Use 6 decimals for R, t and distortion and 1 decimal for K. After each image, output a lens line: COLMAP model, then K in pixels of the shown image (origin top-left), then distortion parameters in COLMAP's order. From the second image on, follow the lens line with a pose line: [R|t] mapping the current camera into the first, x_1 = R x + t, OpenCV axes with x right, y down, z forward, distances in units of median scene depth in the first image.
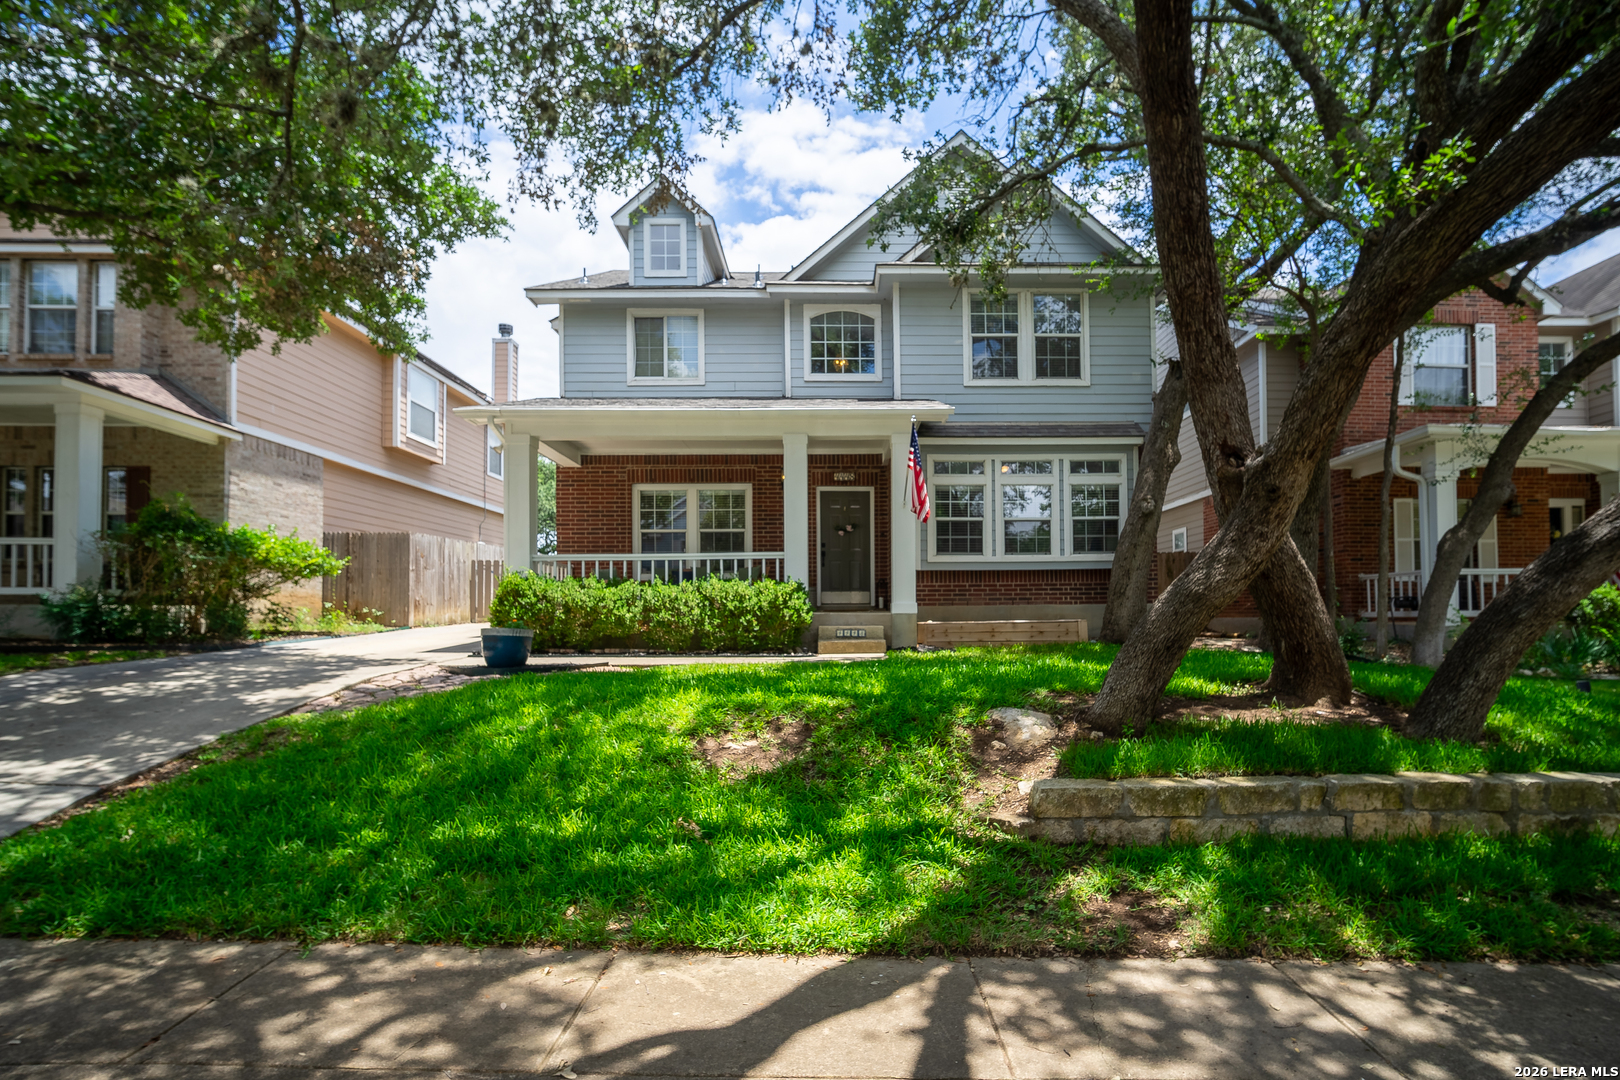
lens RADIAL K [[1677.0, 0, 810.0], [0, 1677.0, 540.0], [0, 0, 1]] dist [0.005284, -0.002848]
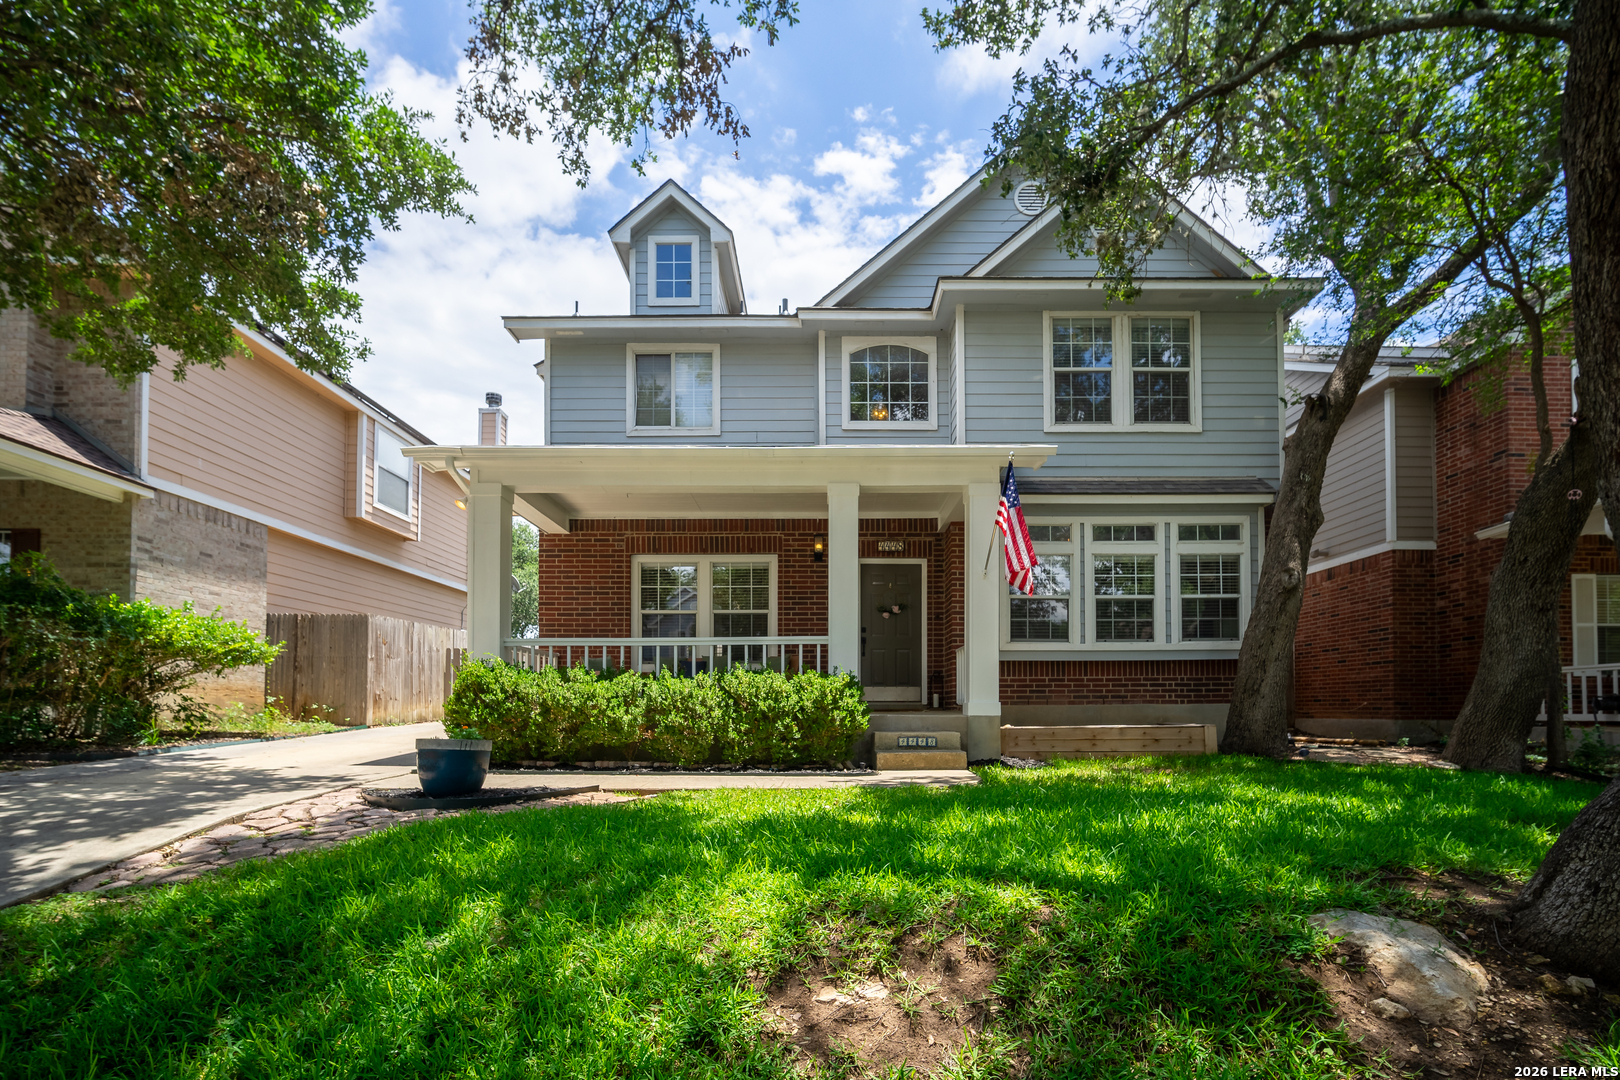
lens RADIAL K [[1561.8, 0, 814.2], [0, 1561.8, 601.0], [0, 0, 1]] dist [-0.031515, -0.001368]
pose [[0.999897, 0.004722, 0.013576, -0.029300], [-0.004415, 0.999736, -0.022549, 0.006800], [-0.013679, 0.022487, 0.999654, 0.257485]]
